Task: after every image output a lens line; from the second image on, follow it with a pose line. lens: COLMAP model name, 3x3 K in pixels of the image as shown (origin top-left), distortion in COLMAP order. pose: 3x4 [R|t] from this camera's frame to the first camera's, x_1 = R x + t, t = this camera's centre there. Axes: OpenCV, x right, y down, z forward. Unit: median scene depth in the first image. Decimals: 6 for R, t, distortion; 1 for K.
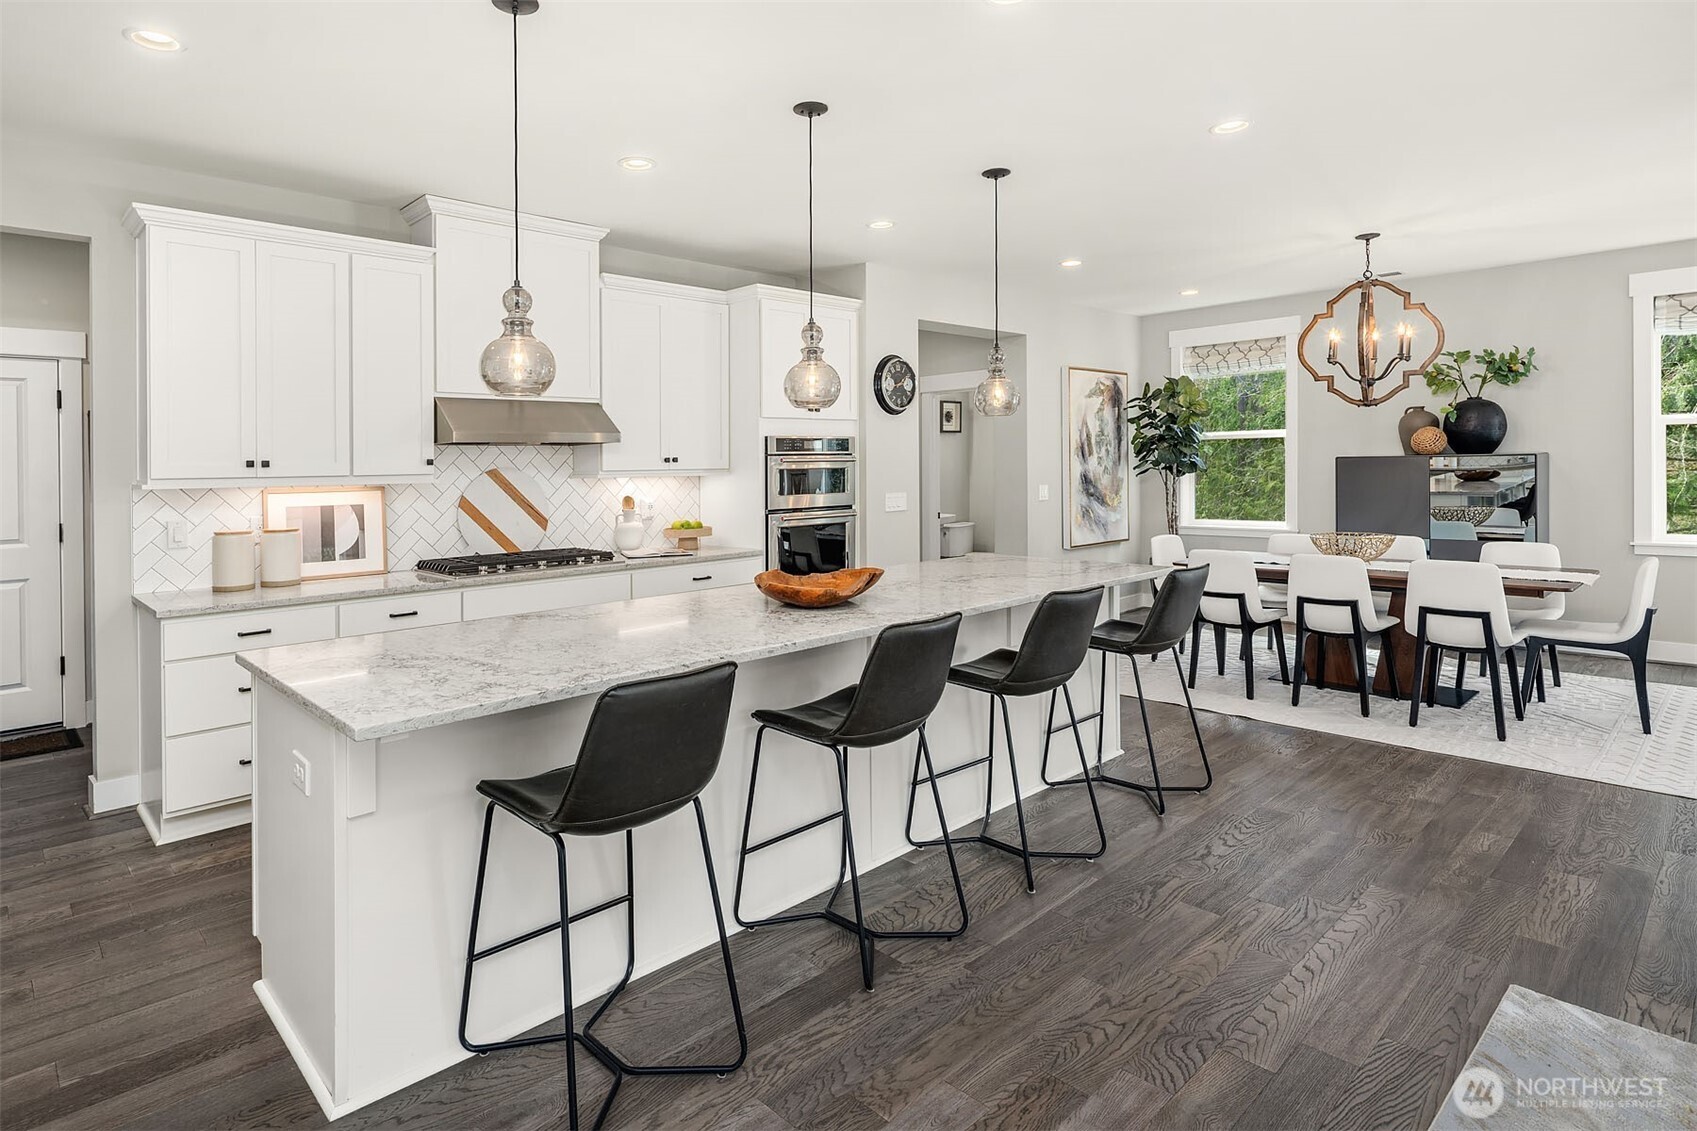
lens RADIAL K [[903.3, 0, 796.0], [0, 903.3, 469.0], [0, 0, 1]] dist [0.000527, 0.000767]
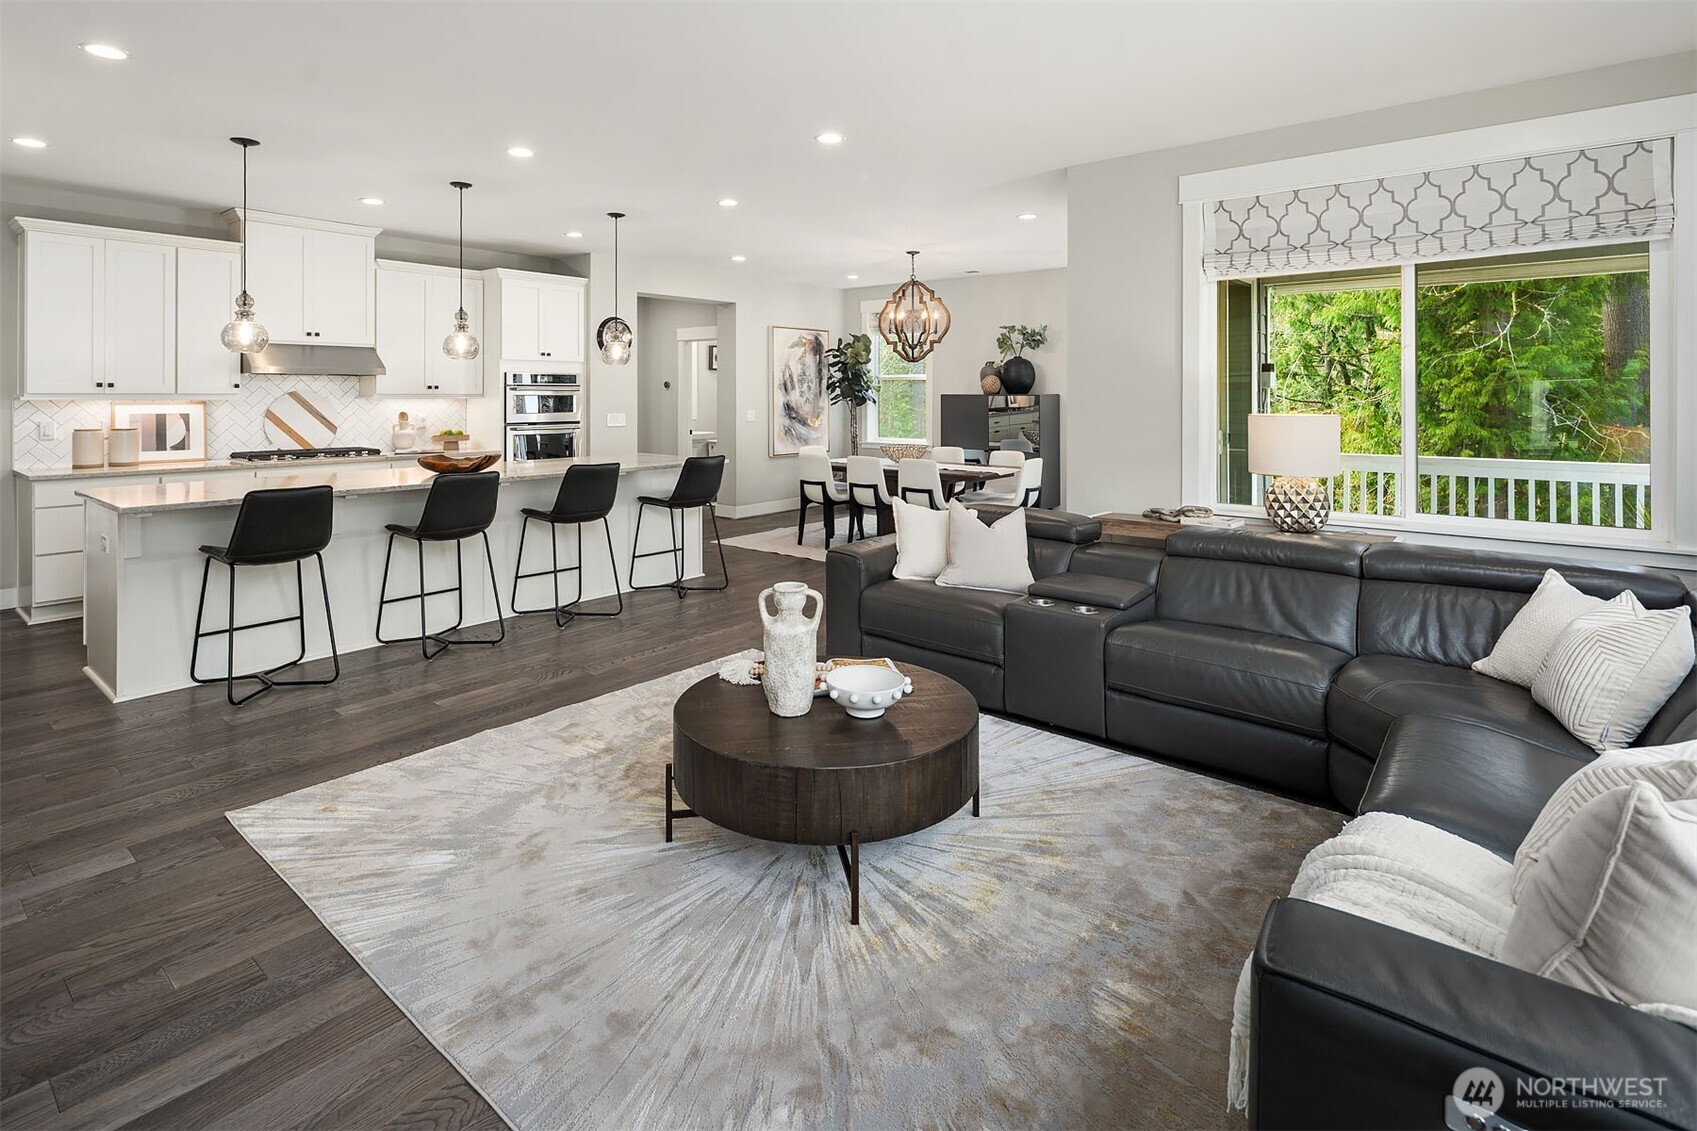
lens RADIAL K [[838.2, 0, 839.5], [0, 838.2, 405.0], [0, 0, 1]] dist [-0.000804, -0.001779]
pose [[0.989967, 0.017894, 0.140159, 0.355894], [-0.019220, 0.999782, 0.008108, -0.005823], [-0.139984, -0.010721, 0.990096, -0.470855]]
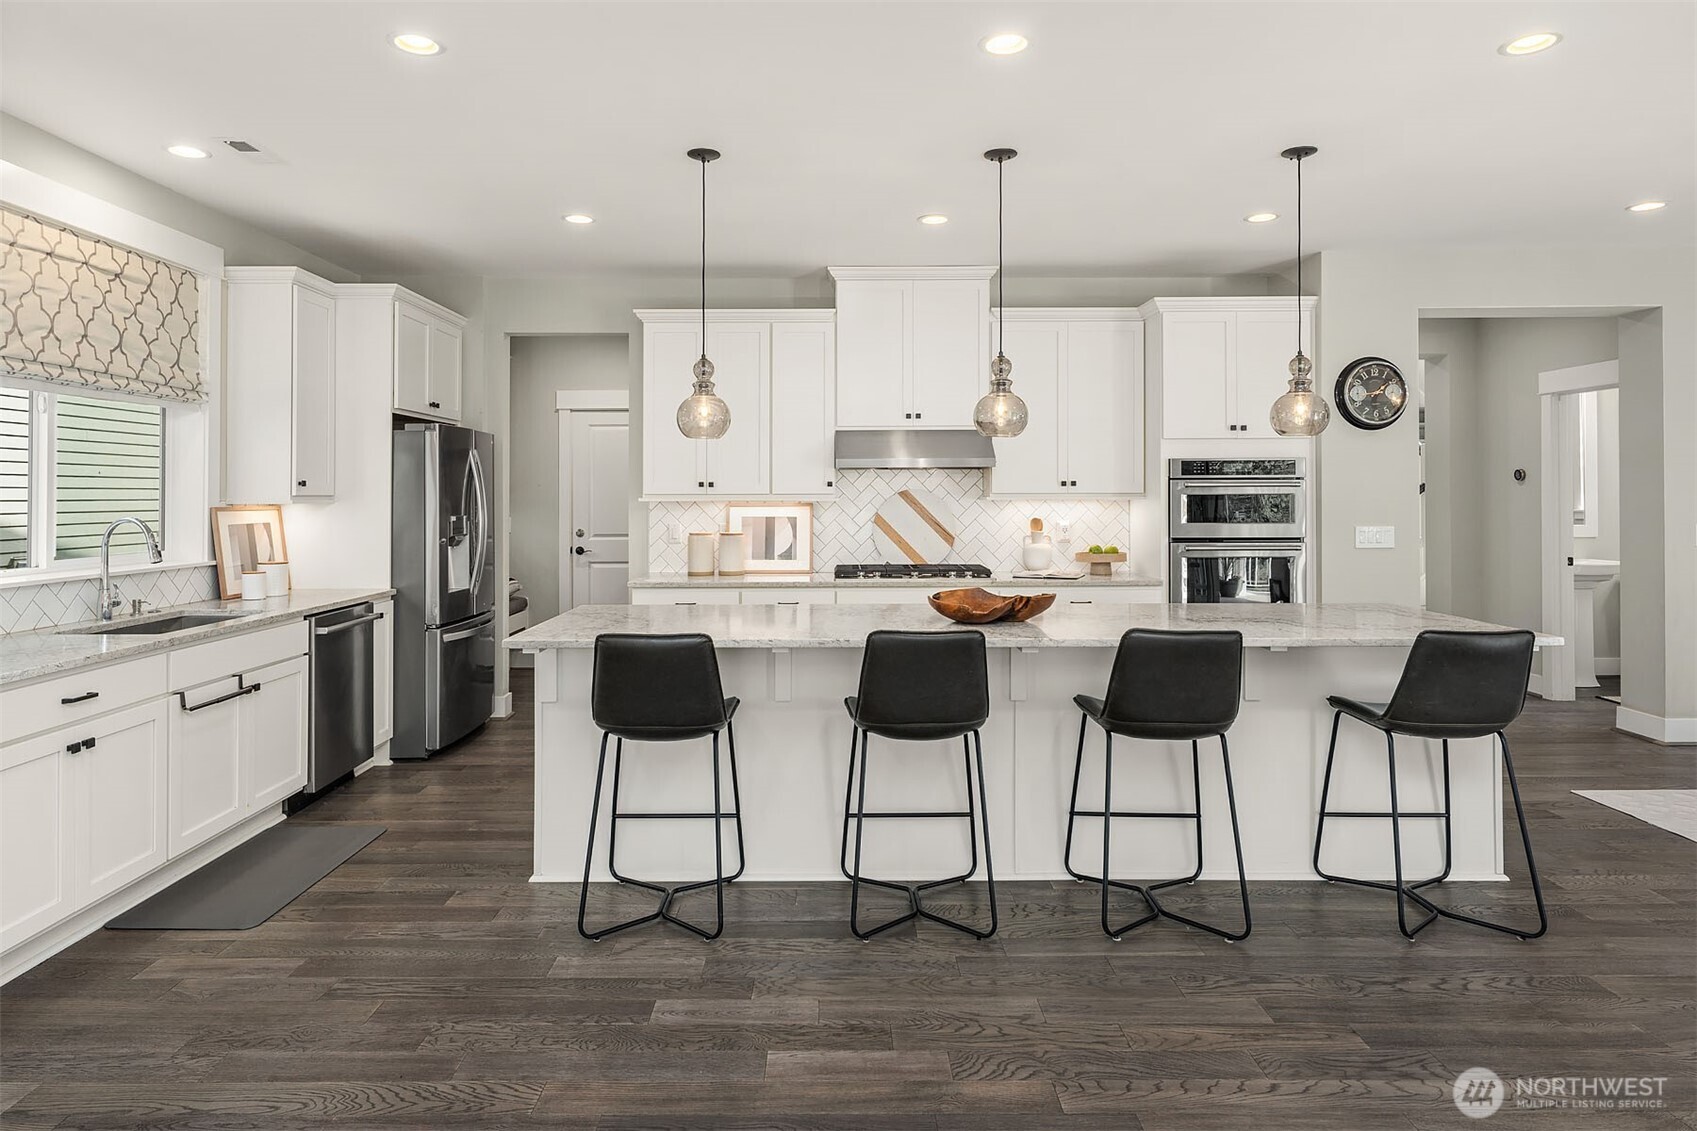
lens RADIAL K [[997.5, 0, 833.9], [0, 997.5, 488.7], [0, 0, 1]] dist [-0.000437, -0.000240]
pose [[0.735914, 0.012349, -0.676962, 0.467434], [-0.011604, 0.999917, 0.005626, -0.008178], [0.676975, 0.003715, 0.735996, 0.009349]]
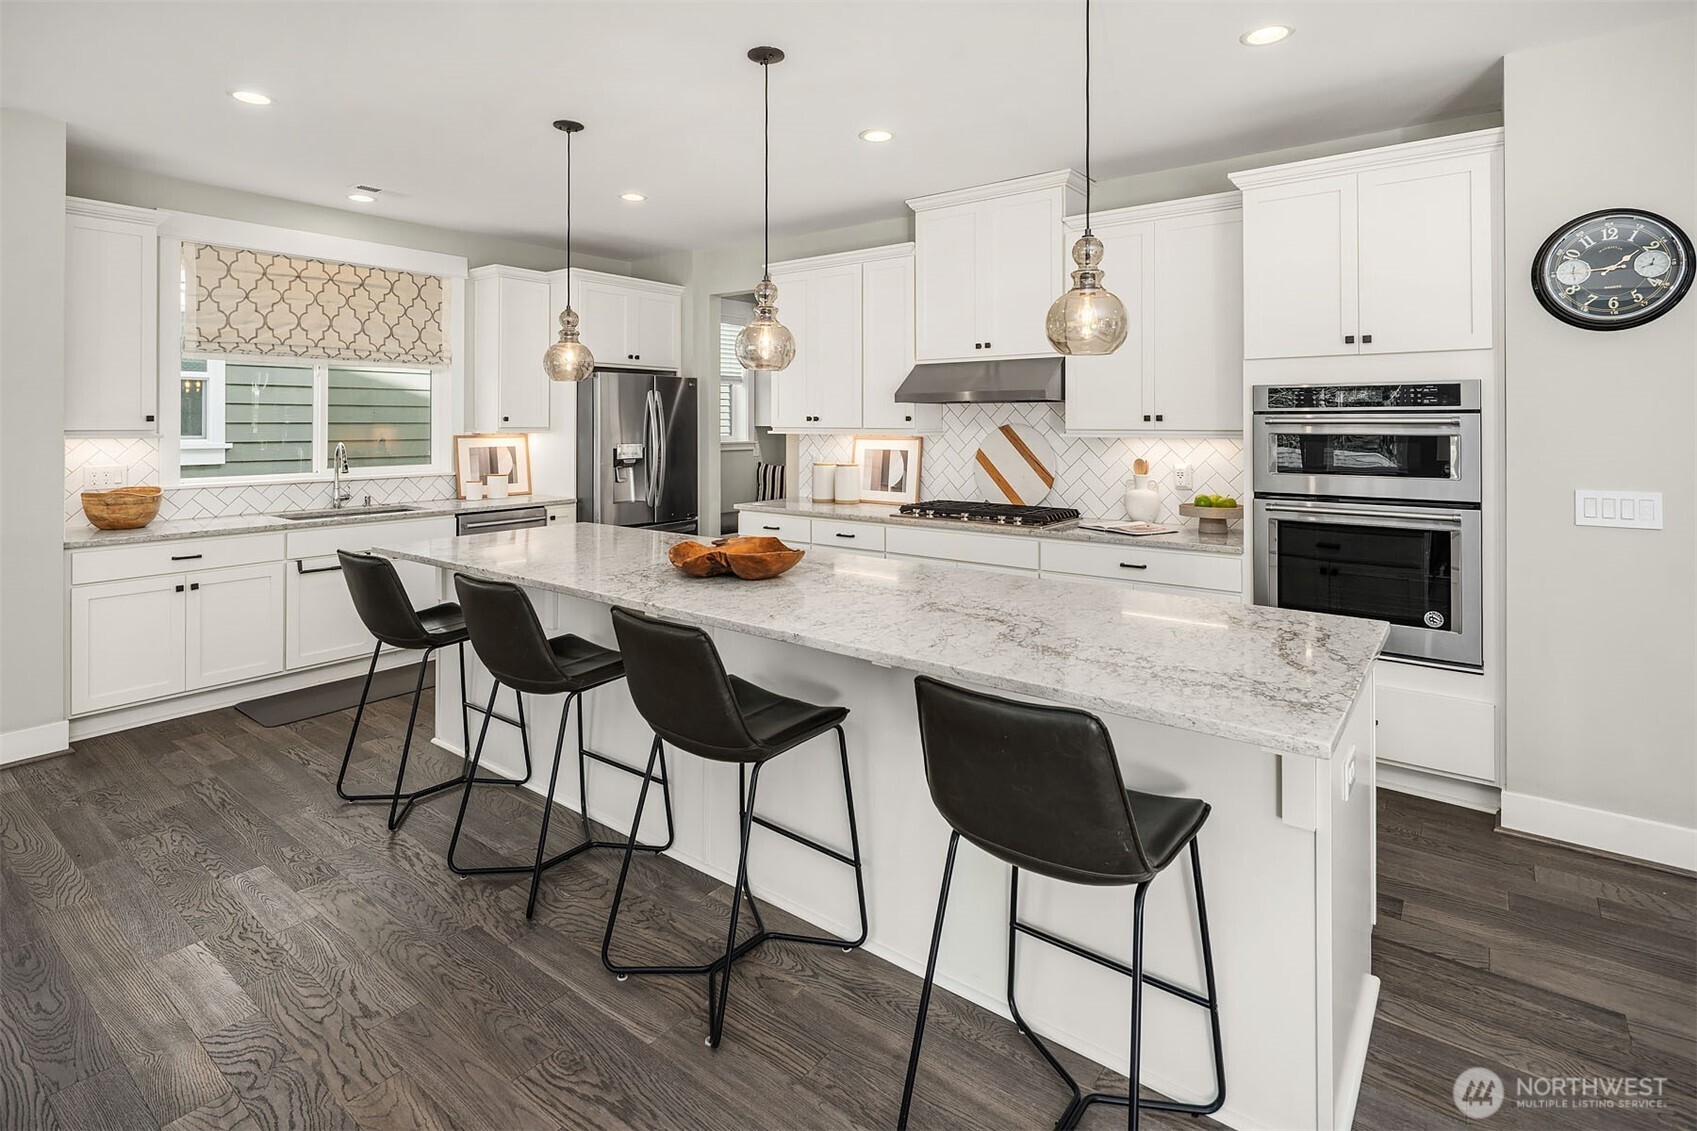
lens RADIAL K [[838.2, 0, 839.5], [0, 838.2, 405.0], [0, 0, 1]] dist [-0.000804, -0.001779]
pose [[0.164283, -0.000482, -0.986413, 0.631198], [-0.004693, 0.999988, -0.001270, -0.021949], [0.986402, 0.004838, 0.164279, 0.660298]]
